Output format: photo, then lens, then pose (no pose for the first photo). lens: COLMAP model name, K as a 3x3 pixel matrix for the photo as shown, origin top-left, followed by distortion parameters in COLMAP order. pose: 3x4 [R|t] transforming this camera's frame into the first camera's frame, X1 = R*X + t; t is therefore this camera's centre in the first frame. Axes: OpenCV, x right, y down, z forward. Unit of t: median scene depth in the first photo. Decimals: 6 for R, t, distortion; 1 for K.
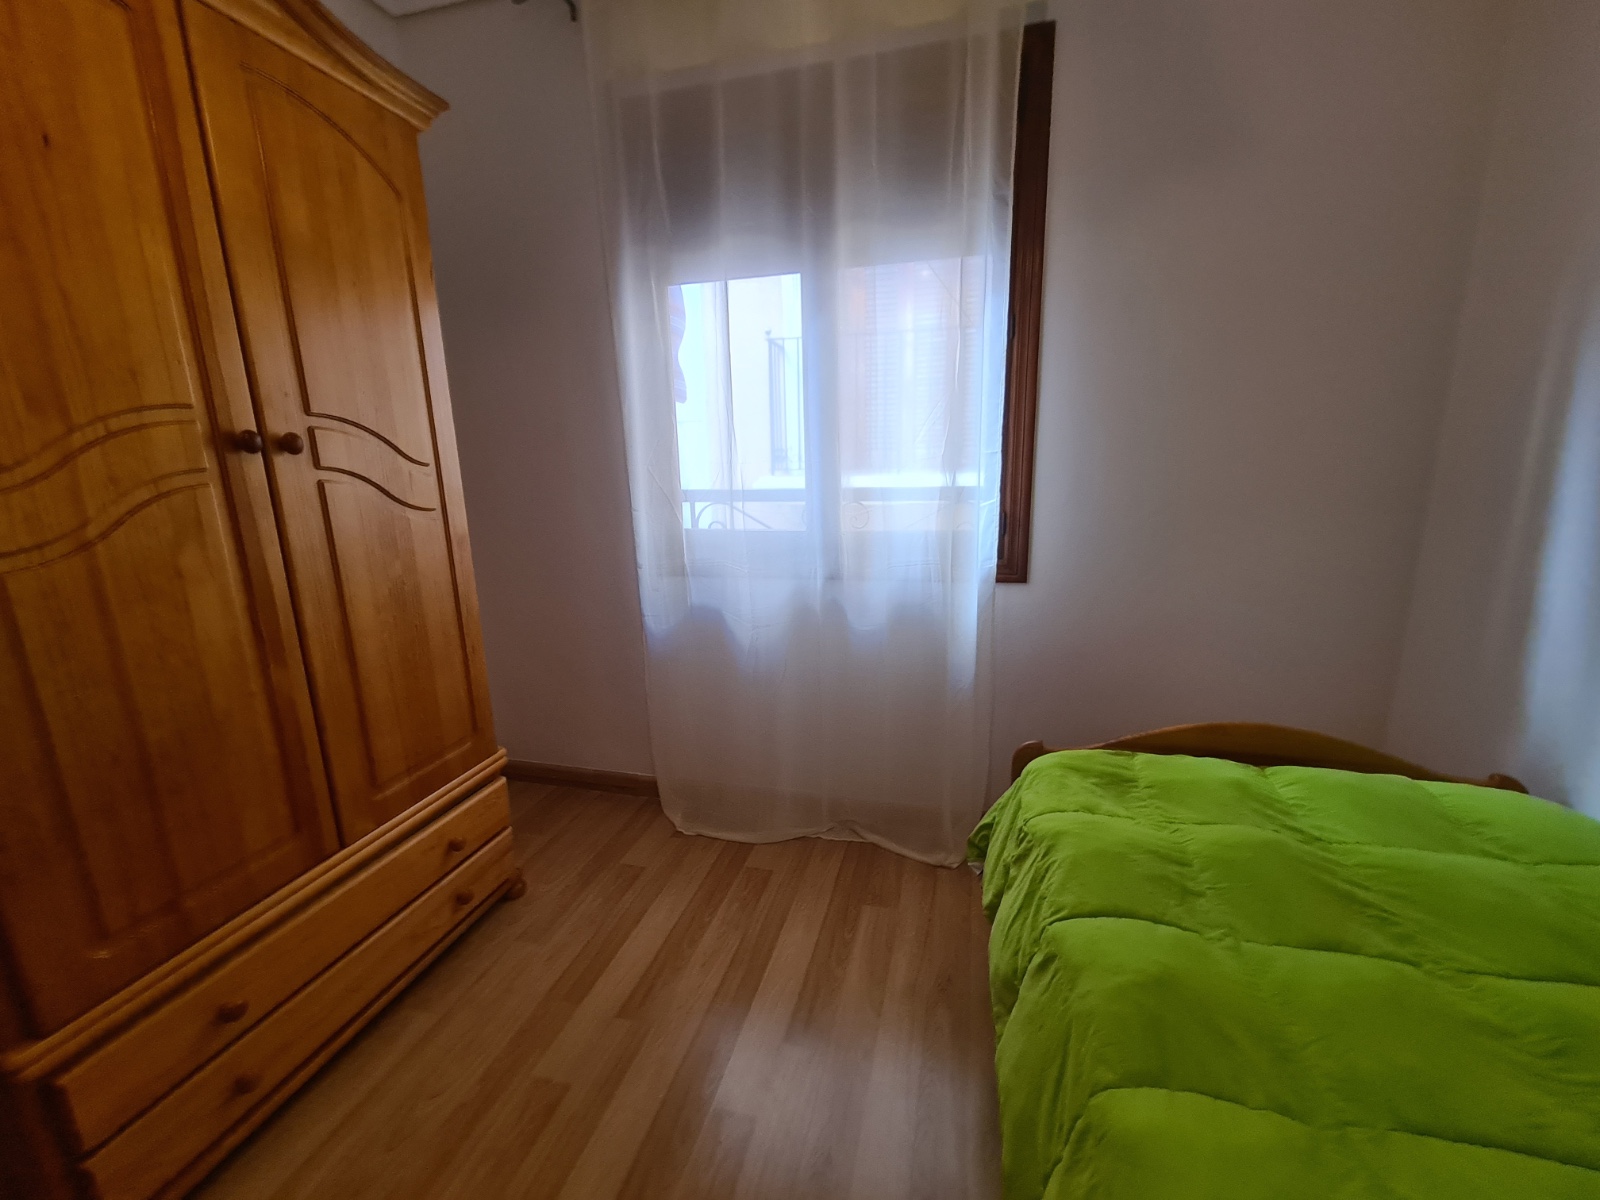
lens RADIAL K [[656.9, 0, 800.4], [0, 656.9, 608.4], [0, 0, 1]] dist [0.004174, -0.003224]
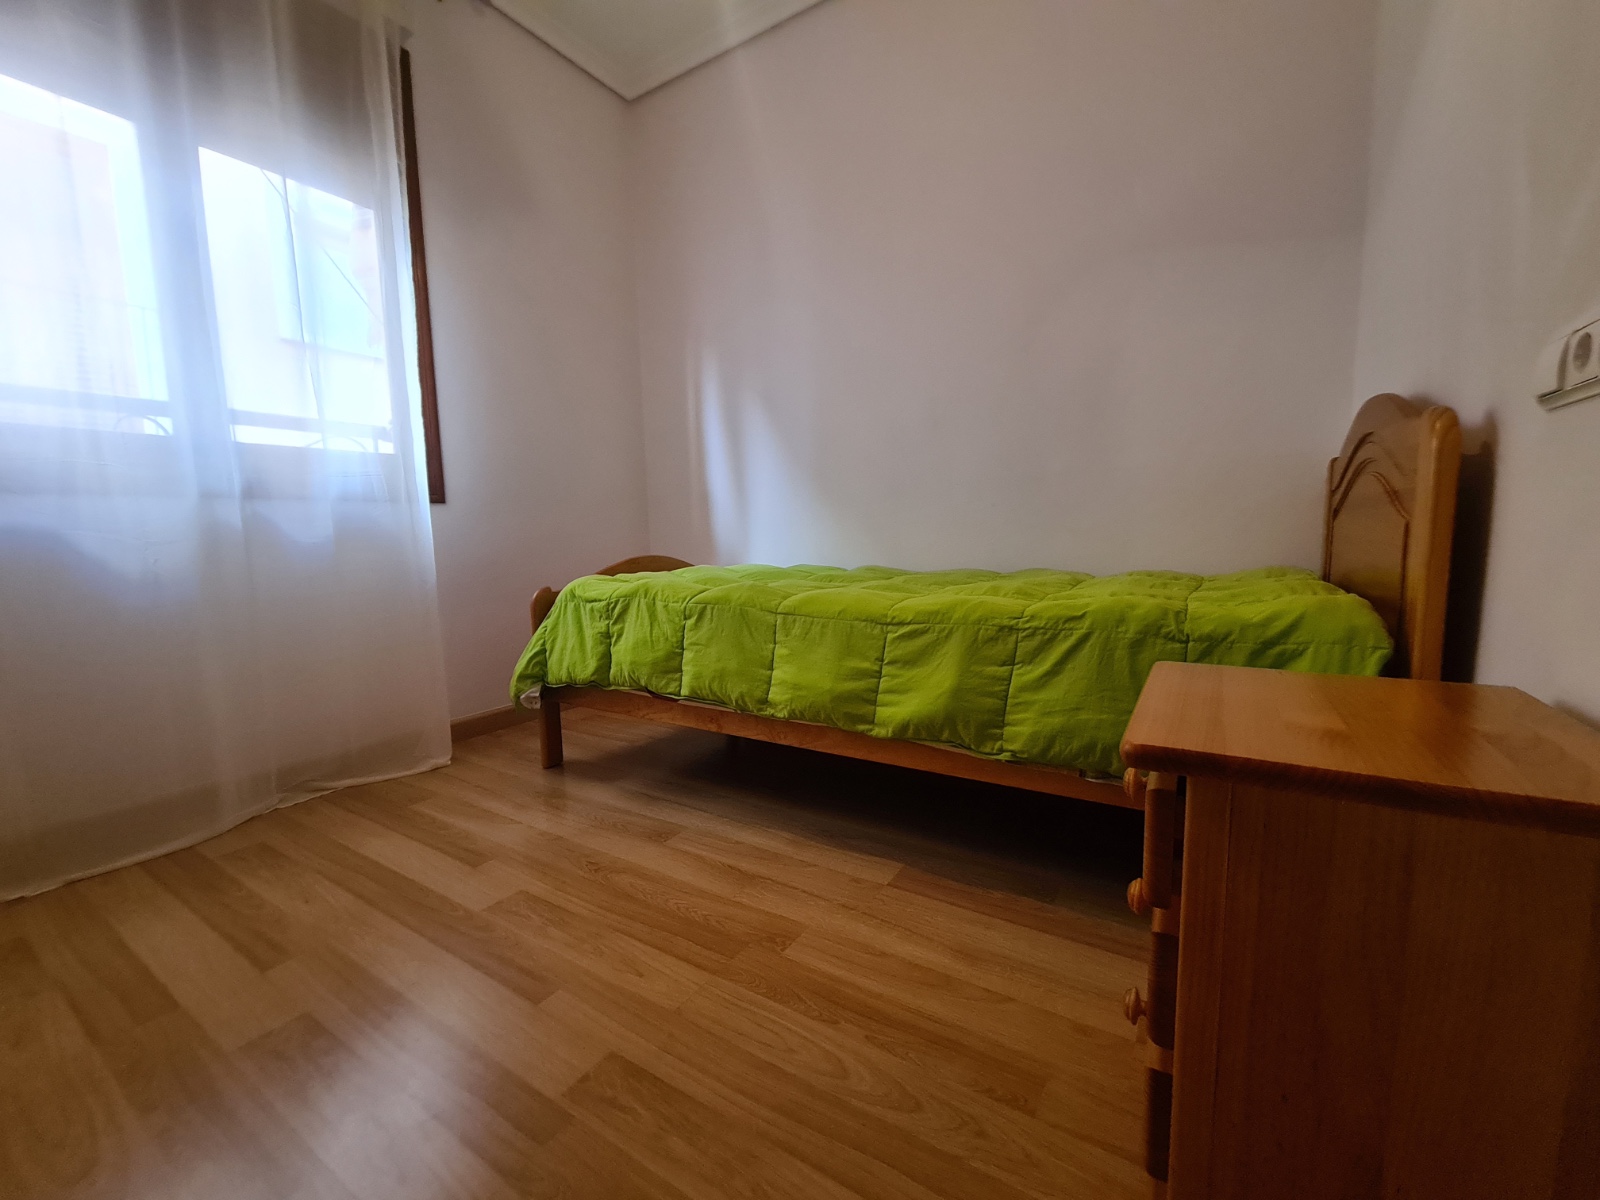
lens RADIAL K [[656.9, 0, 800.4], [0, 656.9, 608.4], [0, 0, 1]] dist [0.004174, -0.003224]
pose [[0.311611, -0.097506, 0.945194, -0.589459], [0.225135, 0.973974, 0.026253, 0.258754], [-0.923154, 0.204616, 0.325453, 0.080065]]
